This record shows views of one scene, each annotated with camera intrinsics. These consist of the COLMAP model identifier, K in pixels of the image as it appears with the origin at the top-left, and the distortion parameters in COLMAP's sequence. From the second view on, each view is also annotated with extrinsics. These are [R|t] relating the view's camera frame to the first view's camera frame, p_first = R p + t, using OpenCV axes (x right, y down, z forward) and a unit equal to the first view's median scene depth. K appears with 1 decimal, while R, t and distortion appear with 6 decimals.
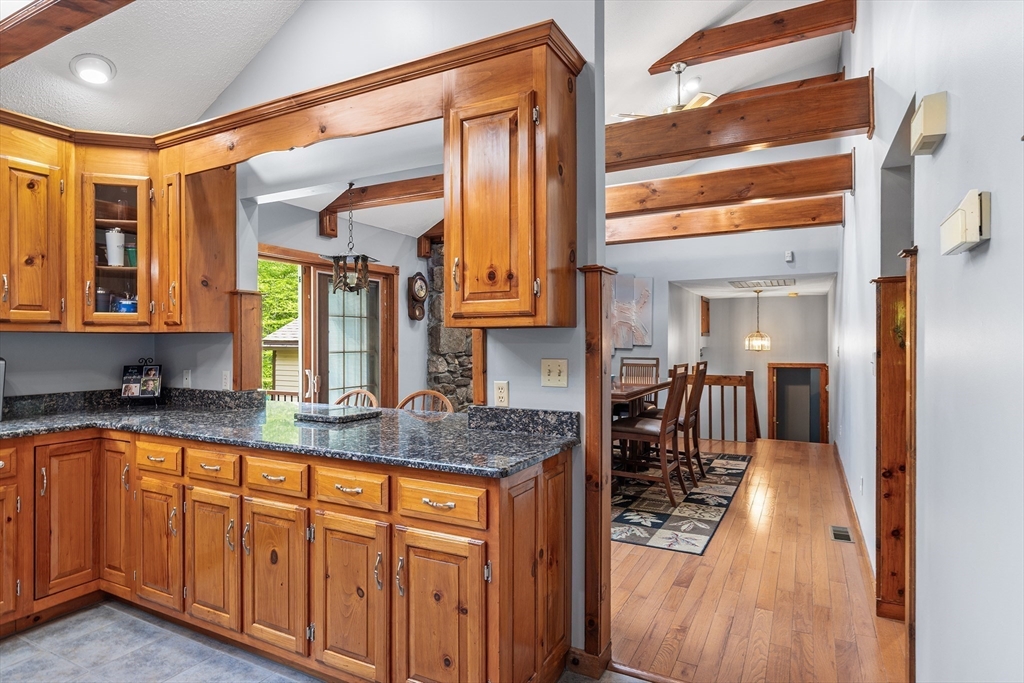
lens RADIAL K [[558.0, 0, 510.2], [0, 558.0, 343.4], [0, 0, 1]] dist [-0.000107, -0.001809]
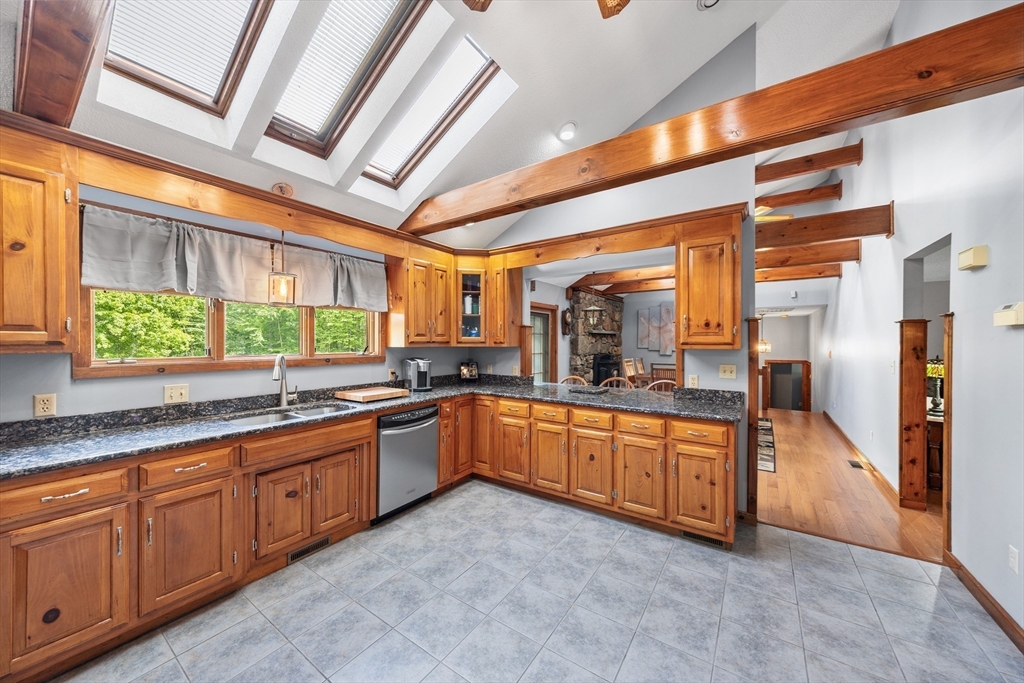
lens RADIAL K [[357.6, 0, 510.5], [0, 357.6, 343.7], [0, 0, 1]] dist [0.011272, -0.007524]
pose [[0.992665, 0.004439, -0.120815, -0.449764], [-0.003970, 0.999984, 0.004127, -0.040610], [0.120832, -0.003617, 0.992666, -0.300778]]
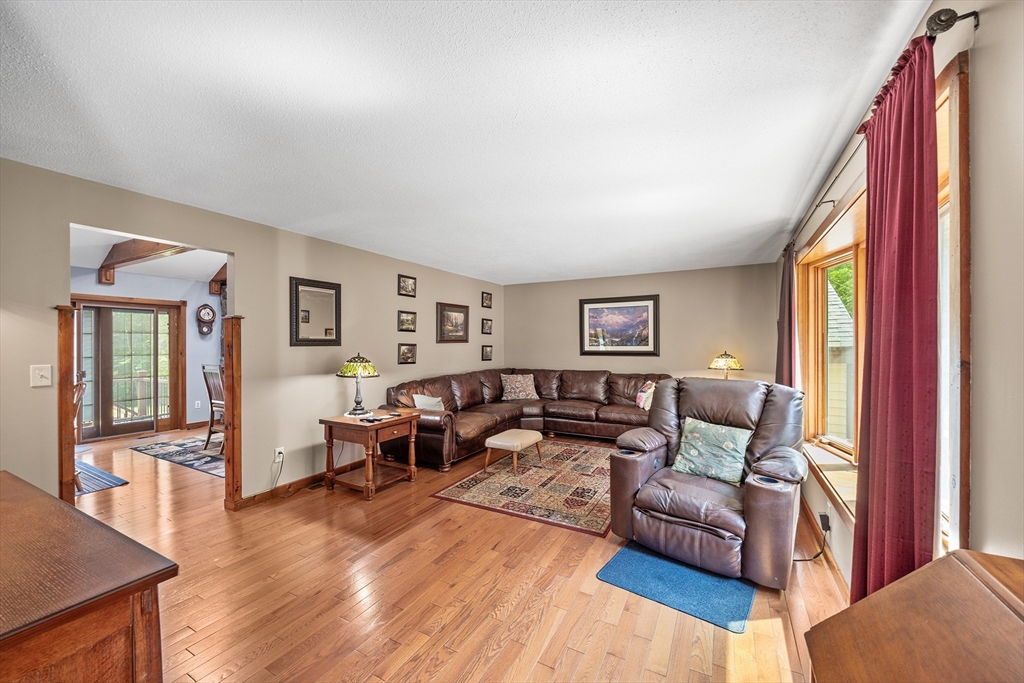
lens RADIAL K [[400.4, 0, 509.7], [0, 400.4, 343.4], [0, 0, 1]] dist [0.008438, -0.005507]
pose [[0.999880, -0.001416, -0.015426, 1.539480], [0.001399, 0.999998, -0.001111, -0.031146], [0.015427, 0.001089, 0.999880, -0.247731]]
